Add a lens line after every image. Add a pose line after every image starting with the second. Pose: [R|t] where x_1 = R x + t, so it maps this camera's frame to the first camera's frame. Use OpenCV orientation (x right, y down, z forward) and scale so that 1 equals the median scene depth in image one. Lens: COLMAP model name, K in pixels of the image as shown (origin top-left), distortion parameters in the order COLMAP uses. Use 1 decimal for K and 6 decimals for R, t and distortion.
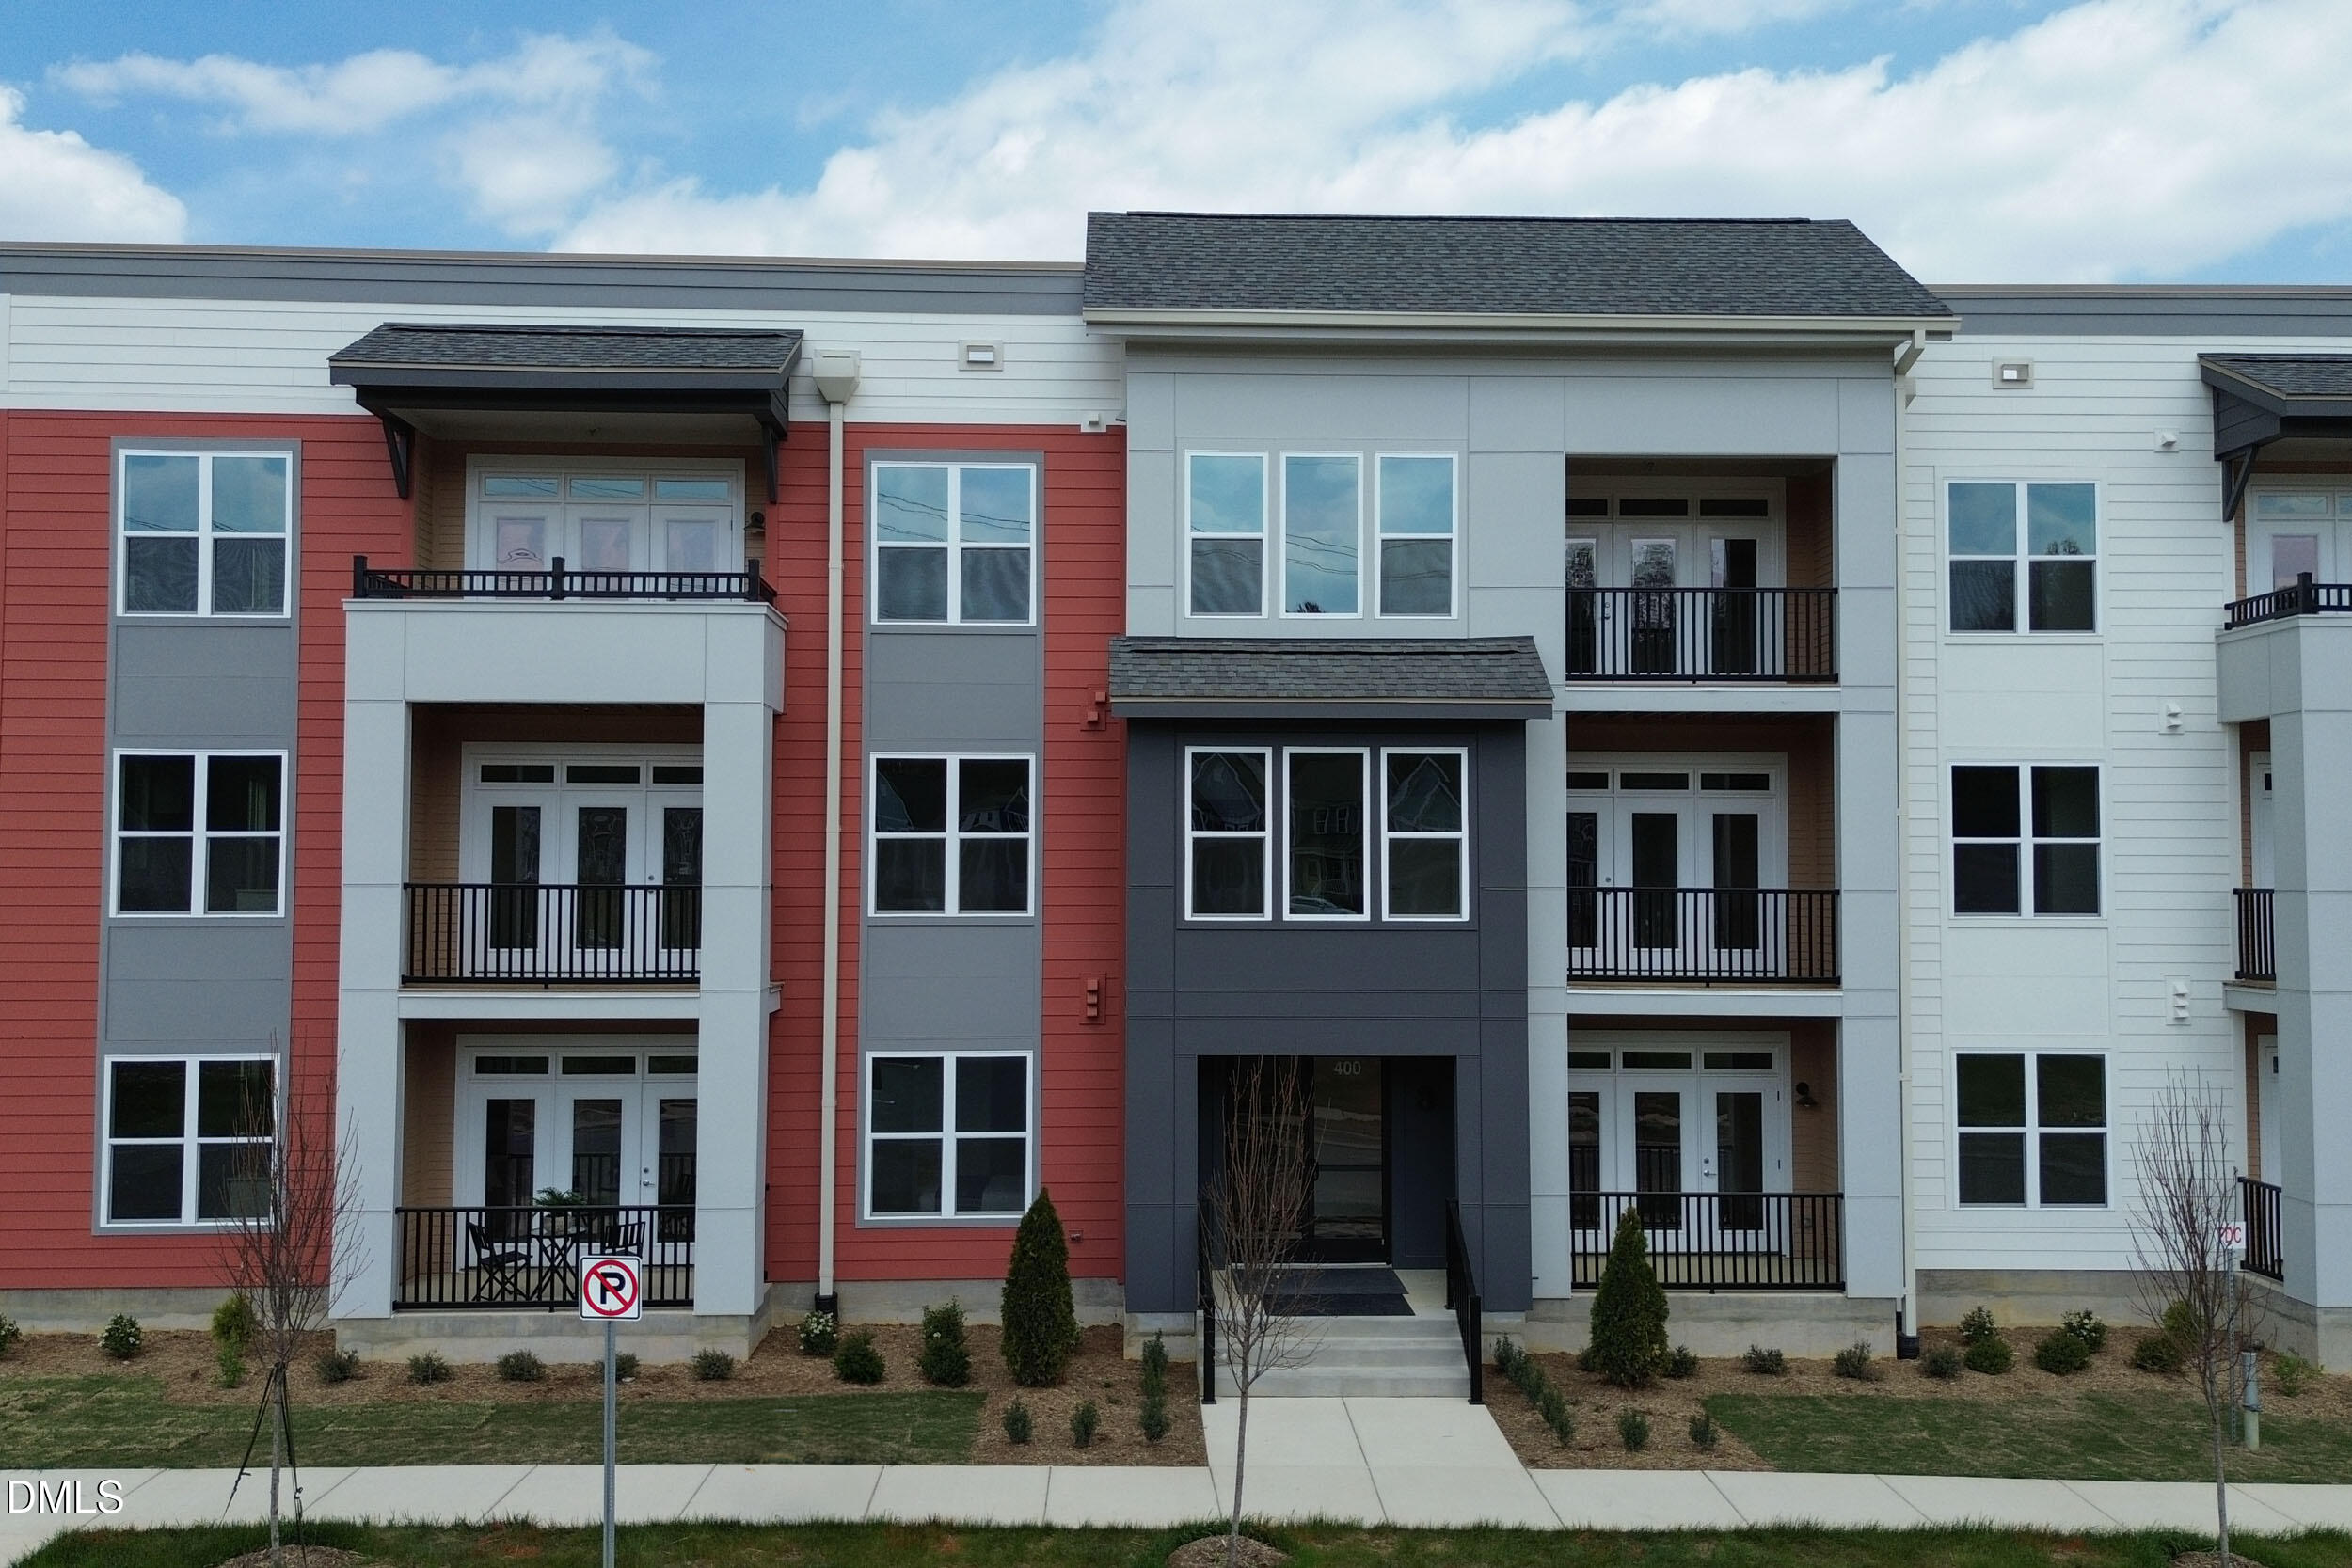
lens RADIAL K [[1955.1, 0, 1176.0], [0, 1955.1, 784.0], [0, 0, 1]] dist [0.076502, -0.117652]
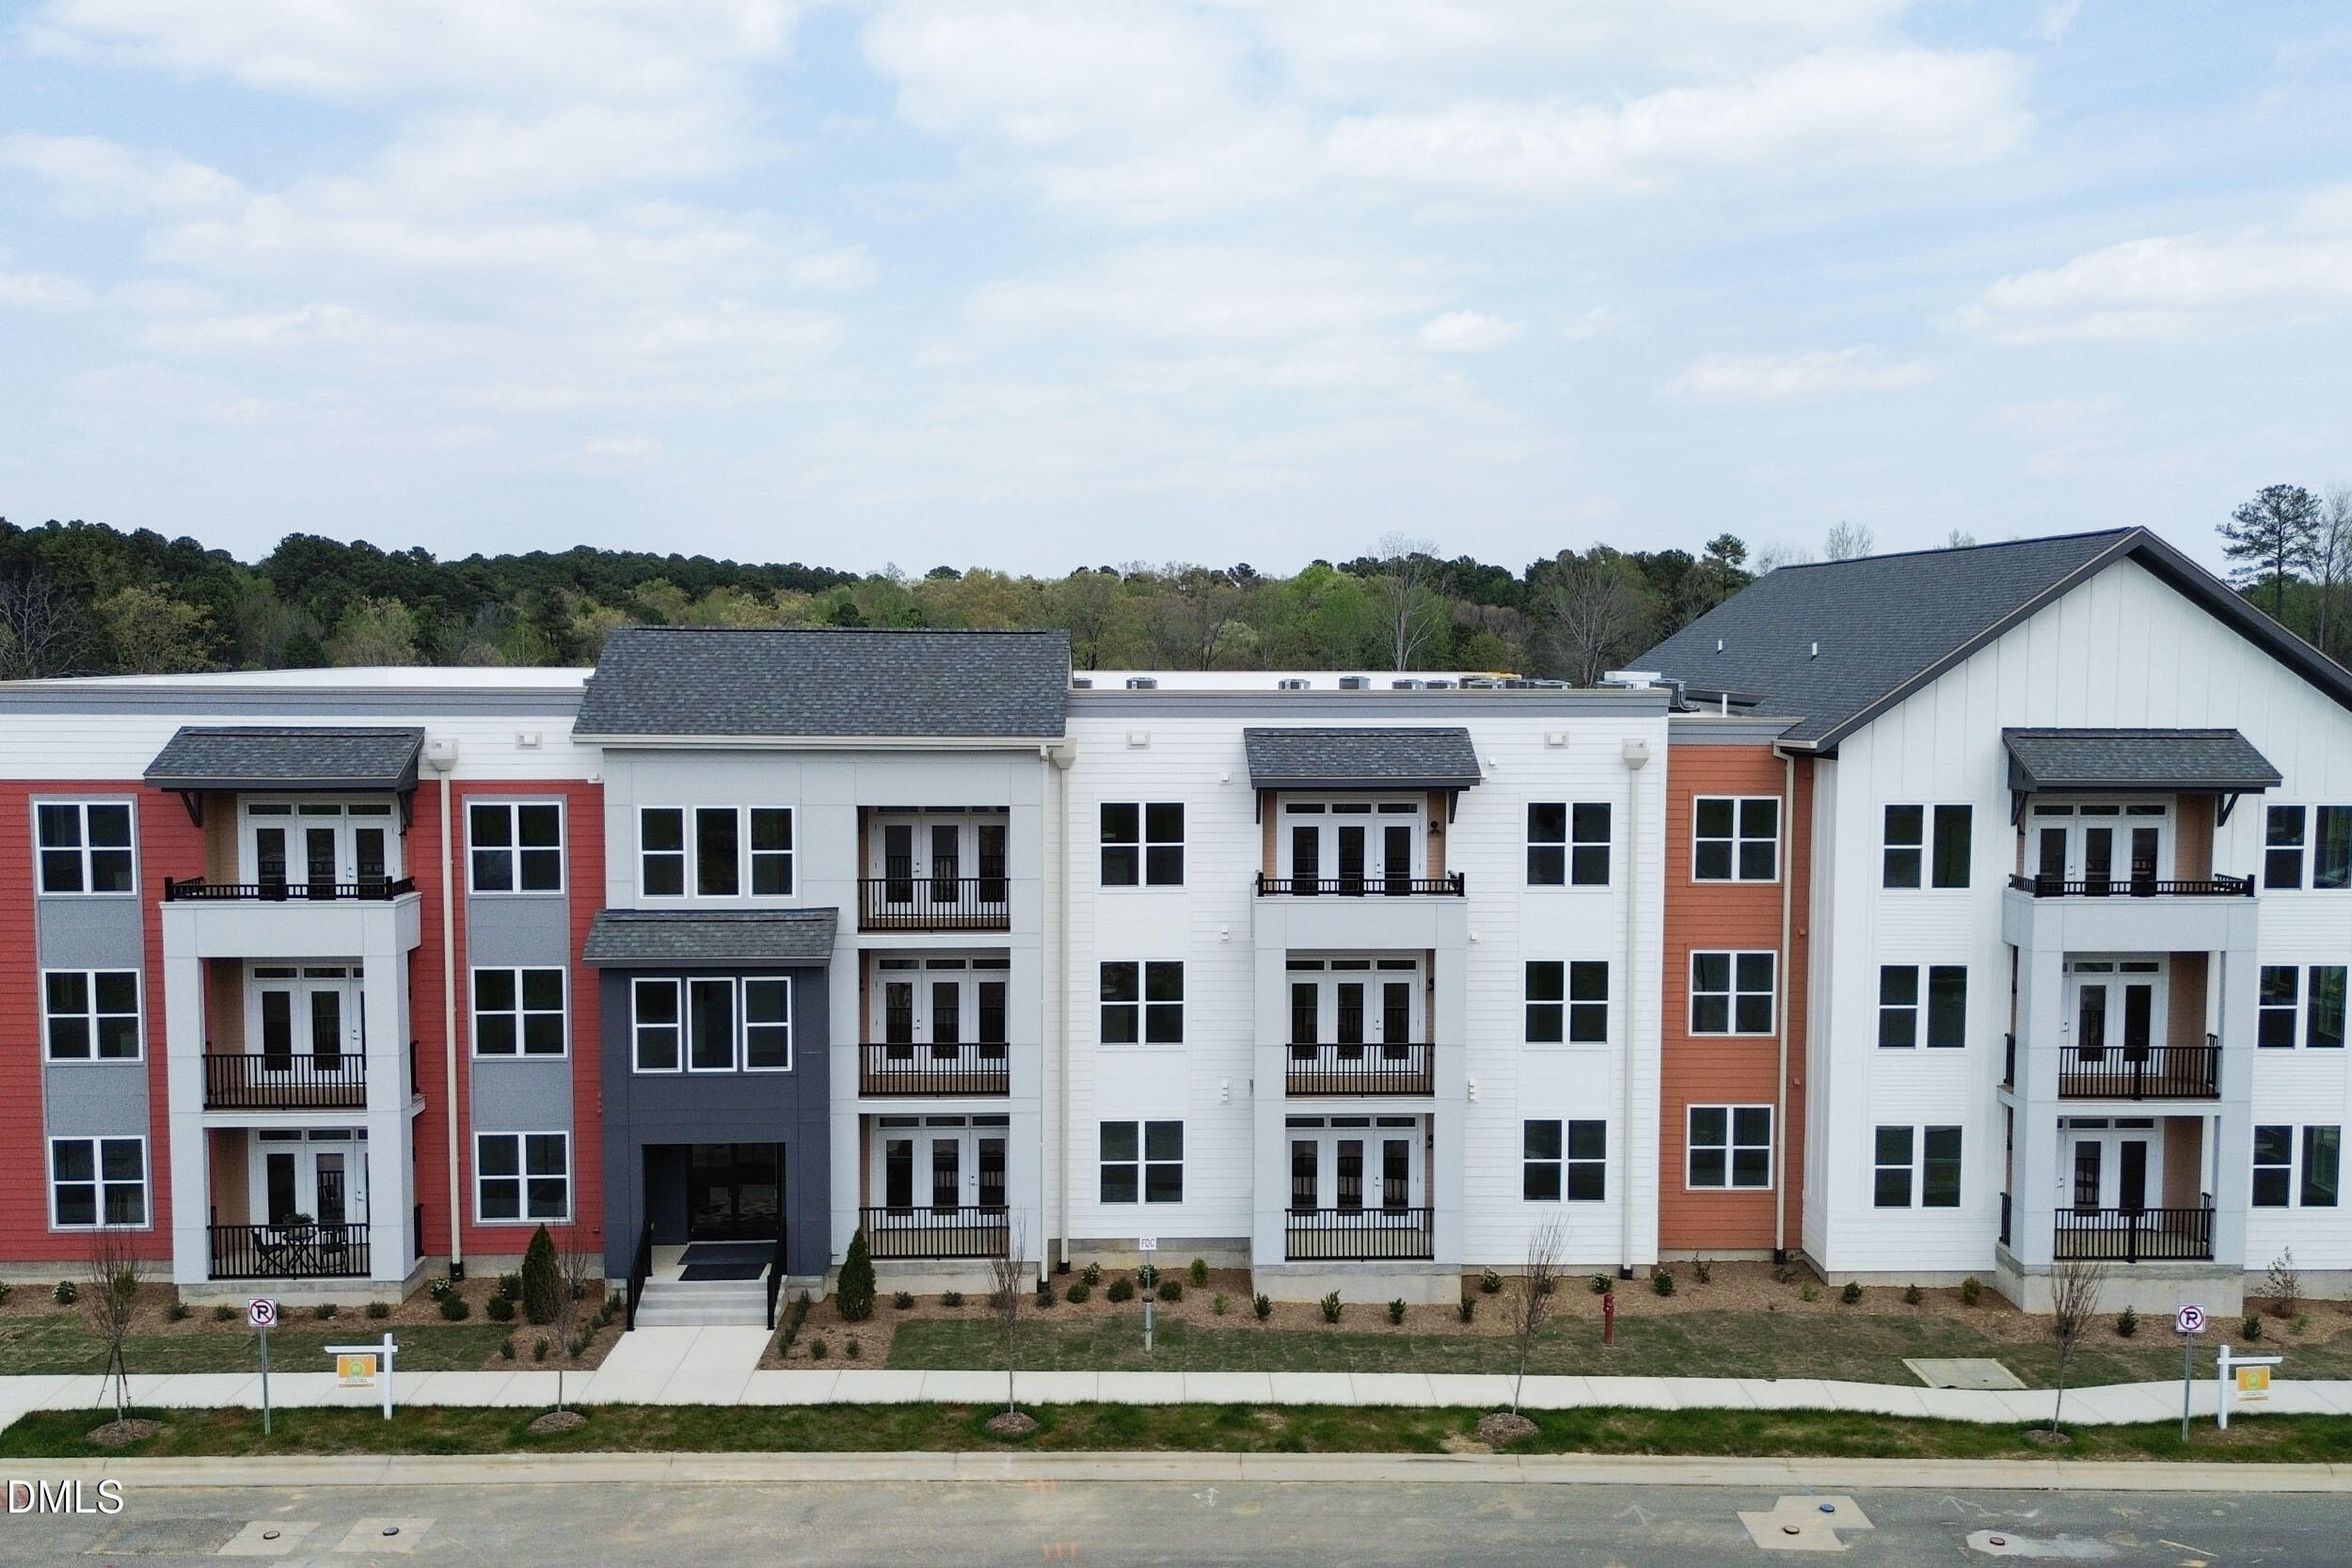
lens RADIAL K [[2033.3, 0, 1262.7], [0, 2033.3, 751.3], [0, 0, 1]] dist [0.095025, -0.136077]
pose [[0.999972, 0.000792, 0.007455, 0.562796], [-0.001668, 0.992982, 0.118250, -0.444133], [-0.007309, -0.118259, 0.992956, -0.854859]]
